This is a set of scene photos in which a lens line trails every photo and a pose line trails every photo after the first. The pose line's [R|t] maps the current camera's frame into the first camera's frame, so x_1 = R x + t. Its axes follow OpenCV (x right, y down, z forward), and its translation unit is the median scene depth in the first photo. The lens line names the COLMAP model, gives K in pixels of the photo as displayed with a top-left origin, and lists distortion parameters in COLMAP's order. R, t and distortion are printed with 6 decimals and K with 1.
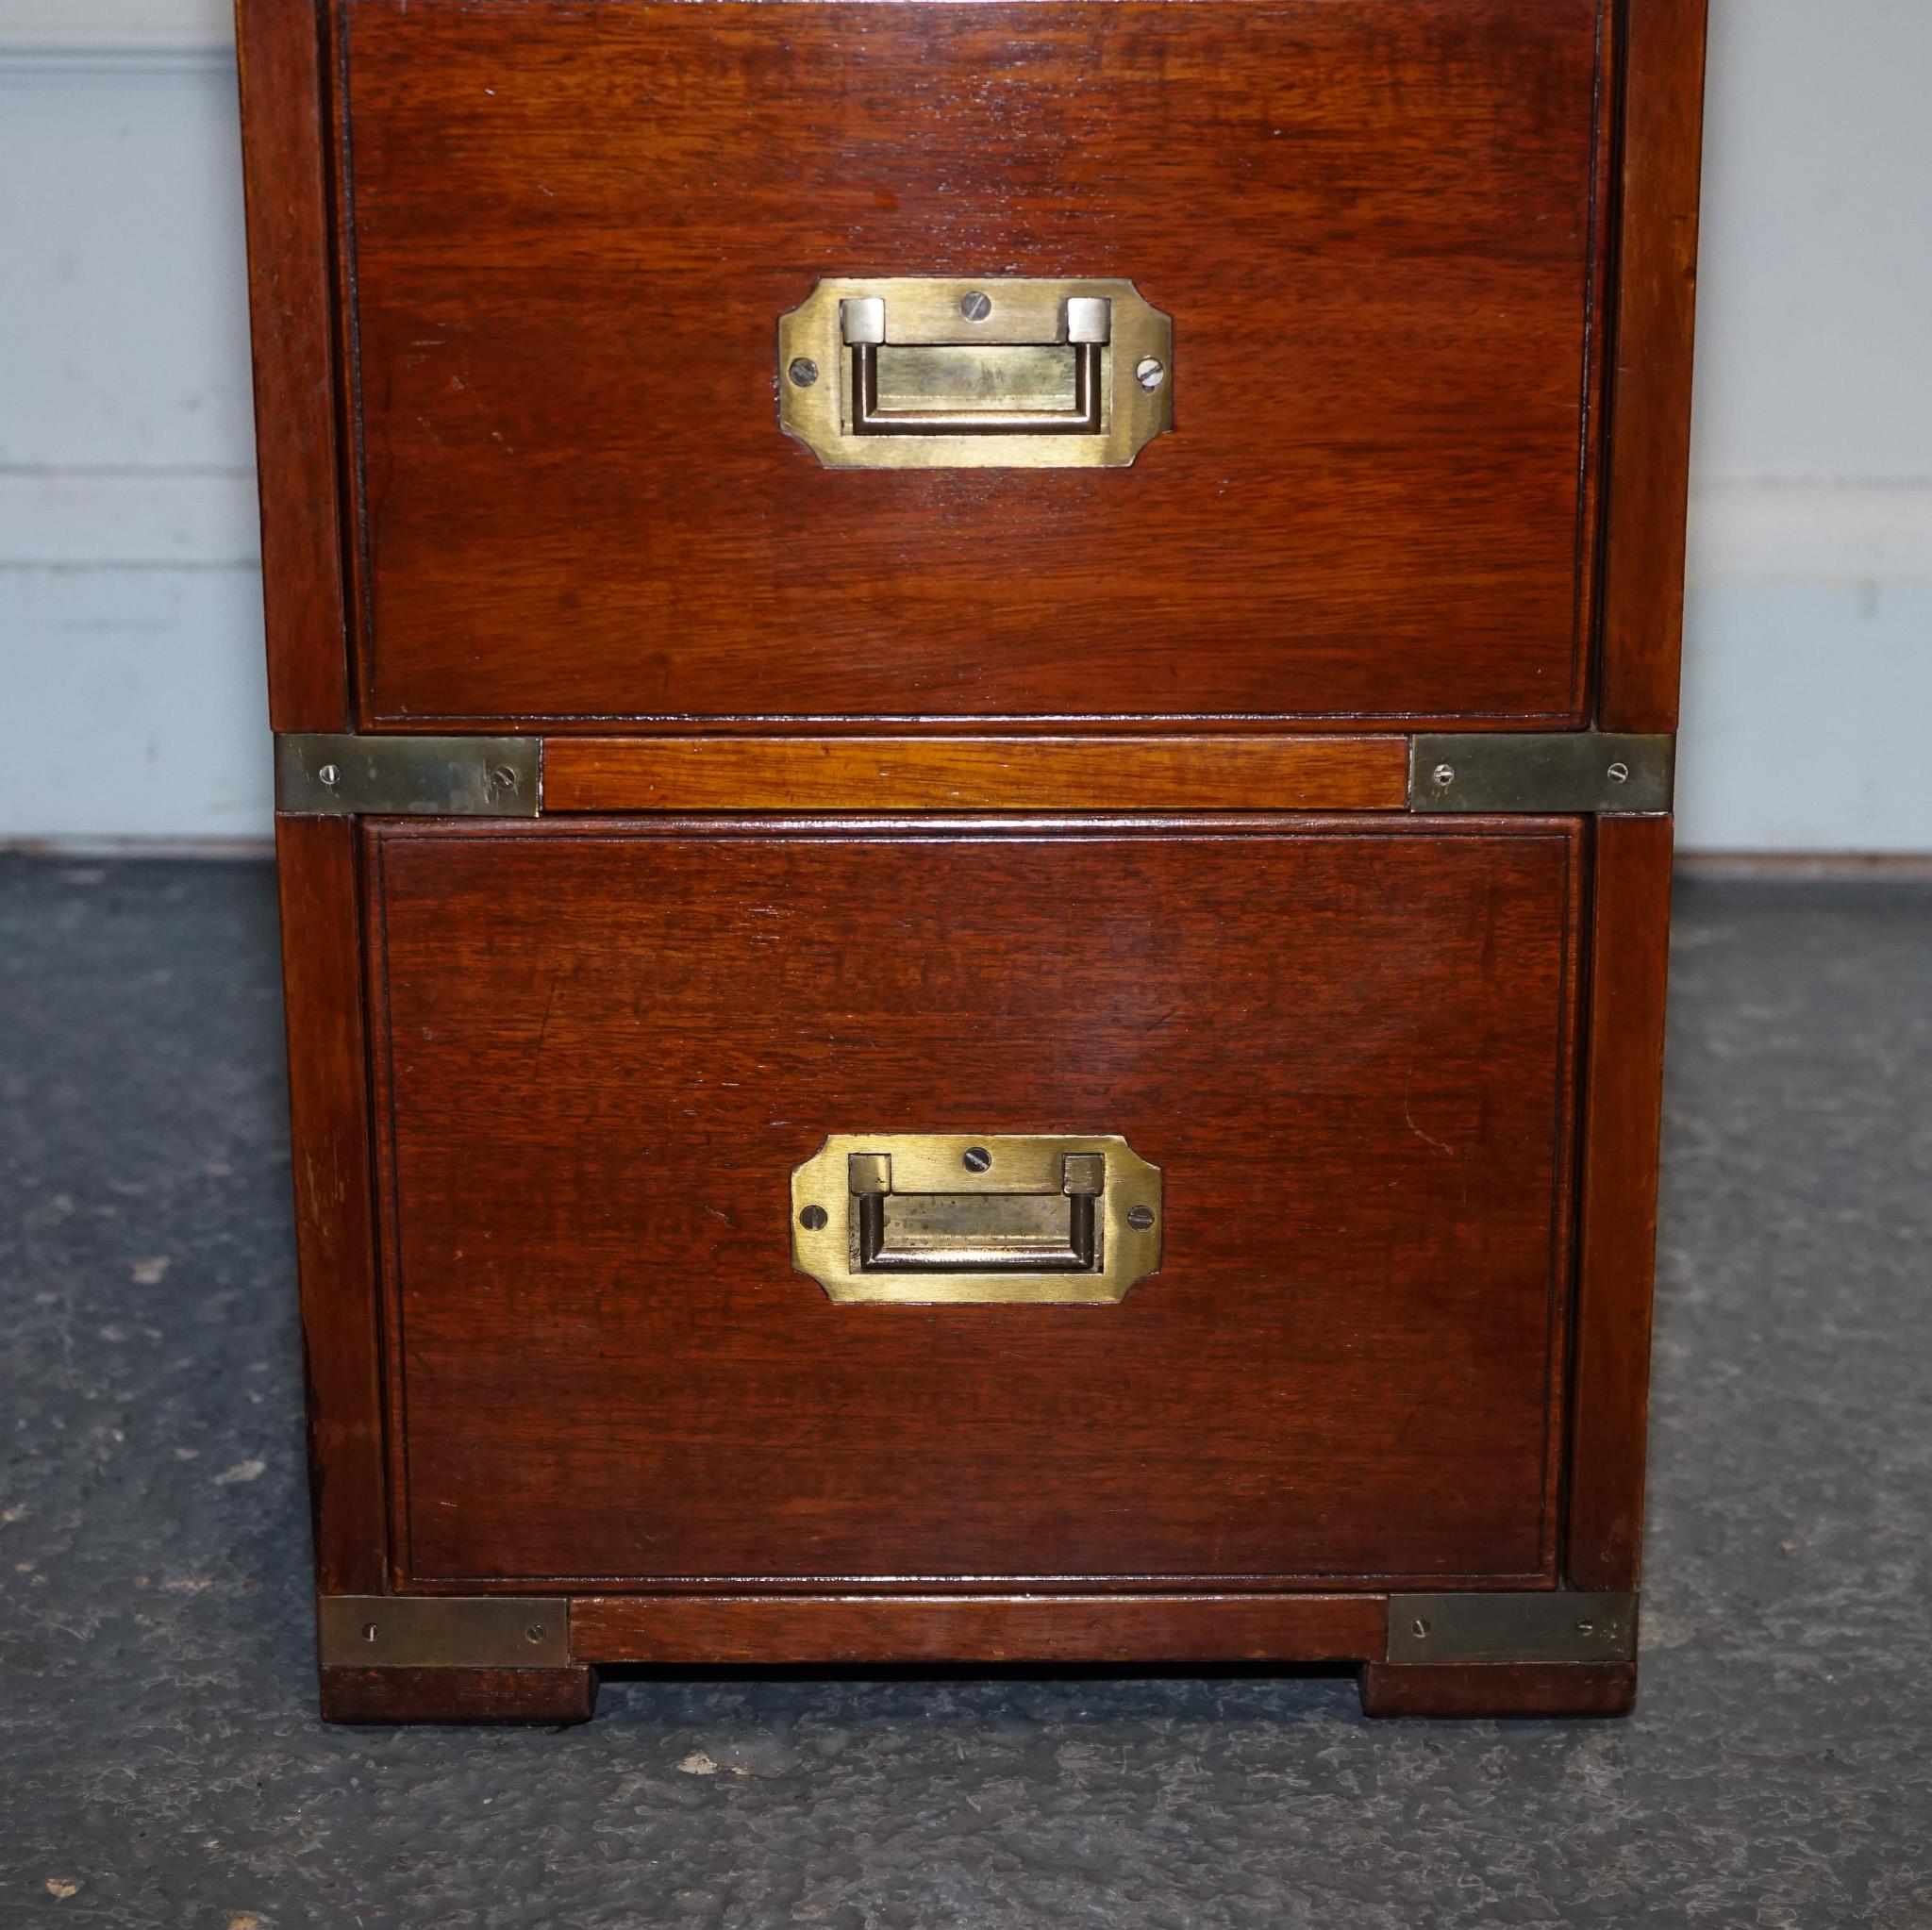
lens RADIAL K [[4828.4, 0, 1014.5], [0, 4828.4, 993.3], [0, 0, 1]] dist [-0.032393, 0.000000]
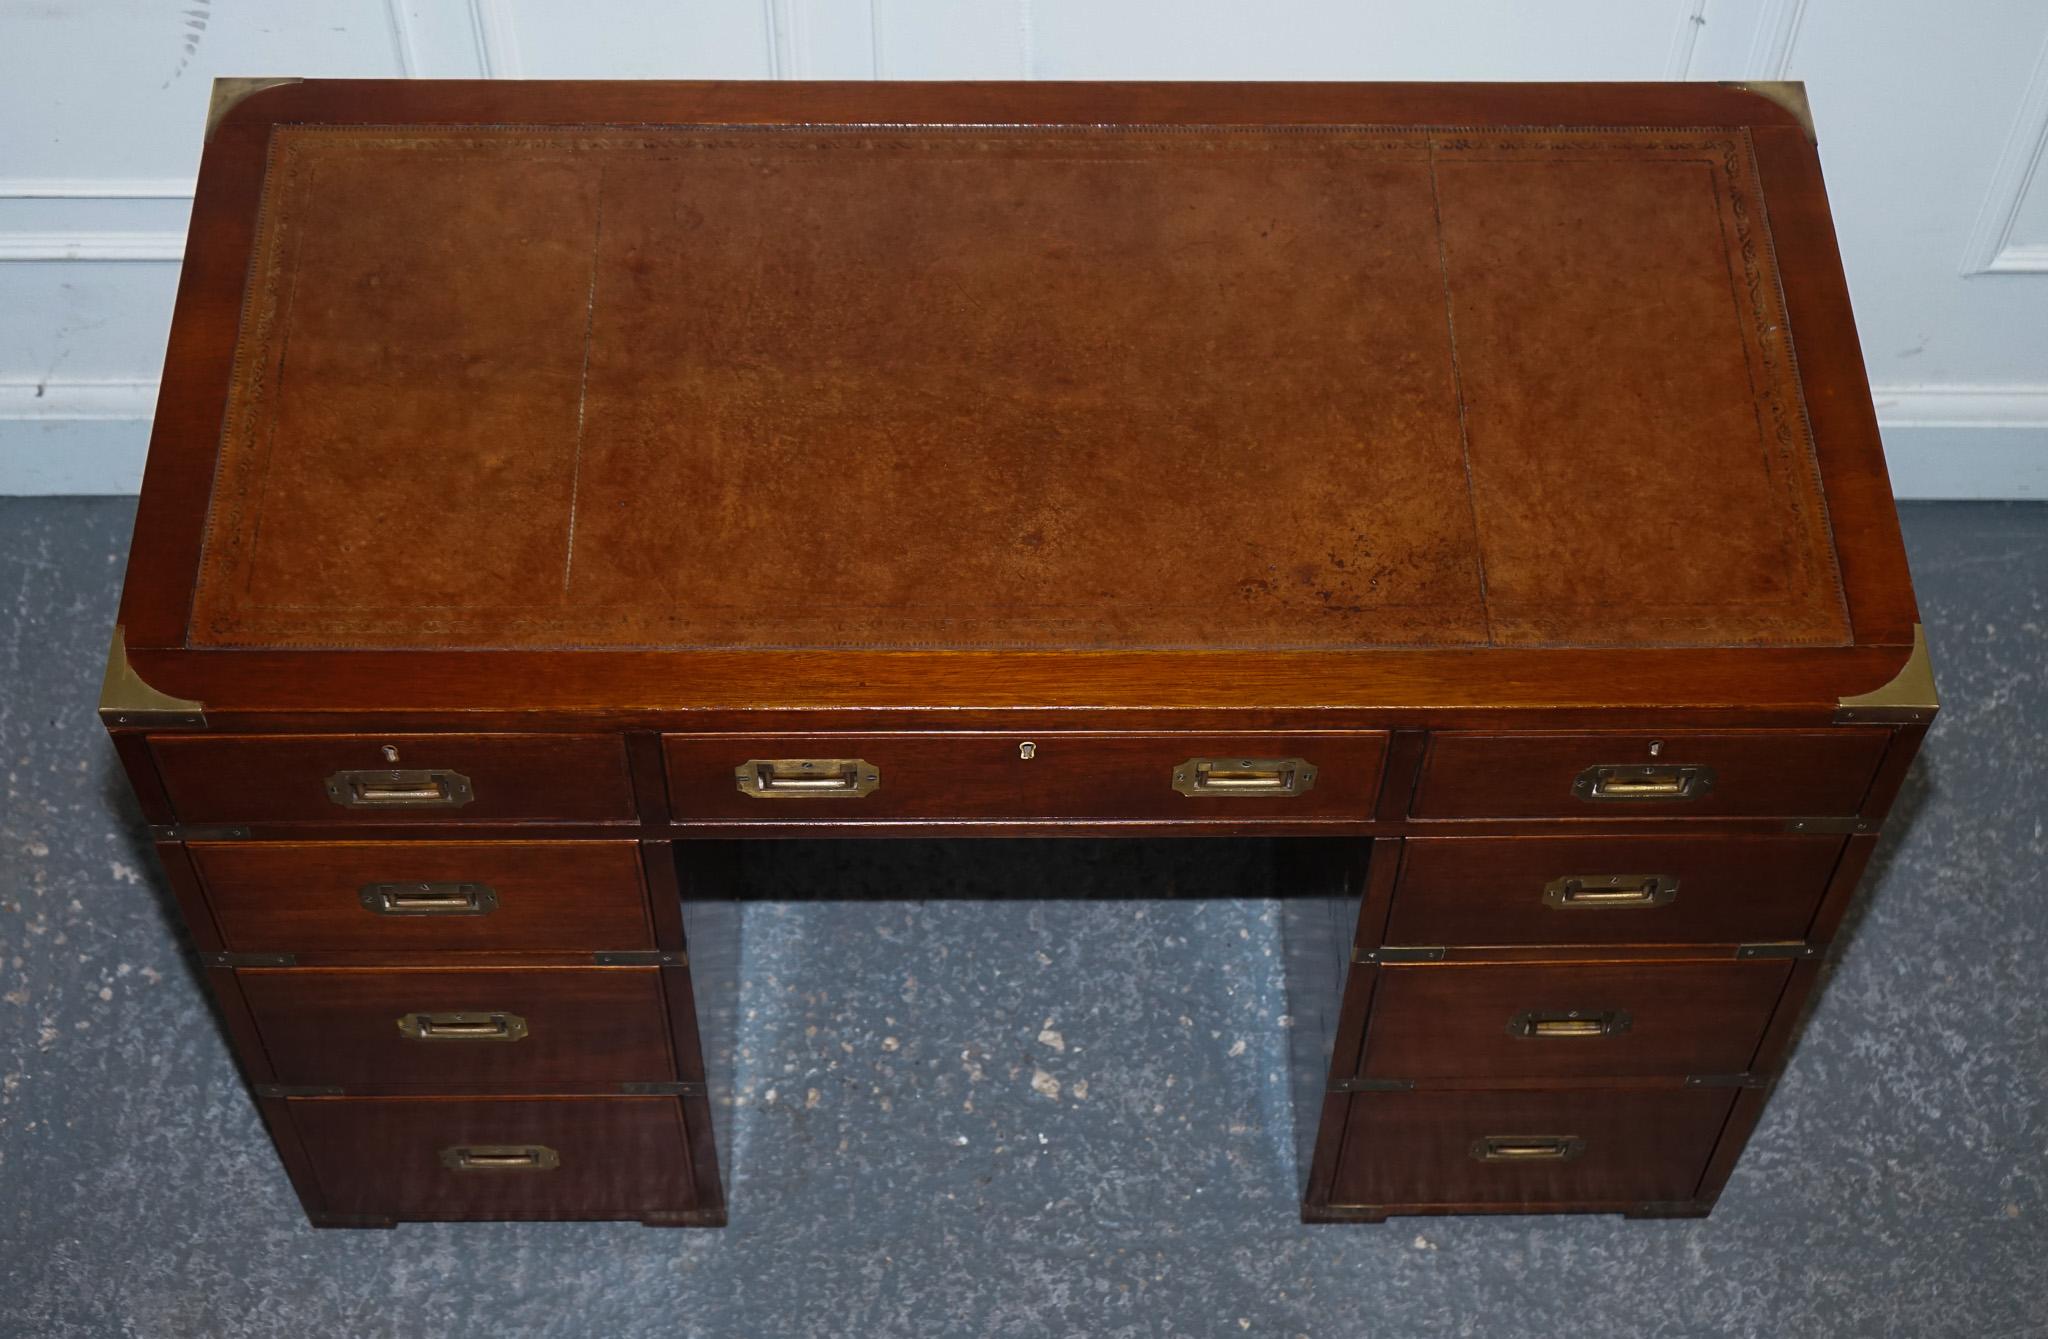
lens RADIAL K [[3066.0, 0, 1044.8], [0, 3066.0, 674.4], [0, 0, 1]] dist [0.010578, 0.000000]
pose [[0.999920, 0.000023, 0.012634, -0.352009], [-0.007715, 0.793039, 0.609123, -1.432123], [-0.010005, -0.609171, 0.792975, -0.412416]]
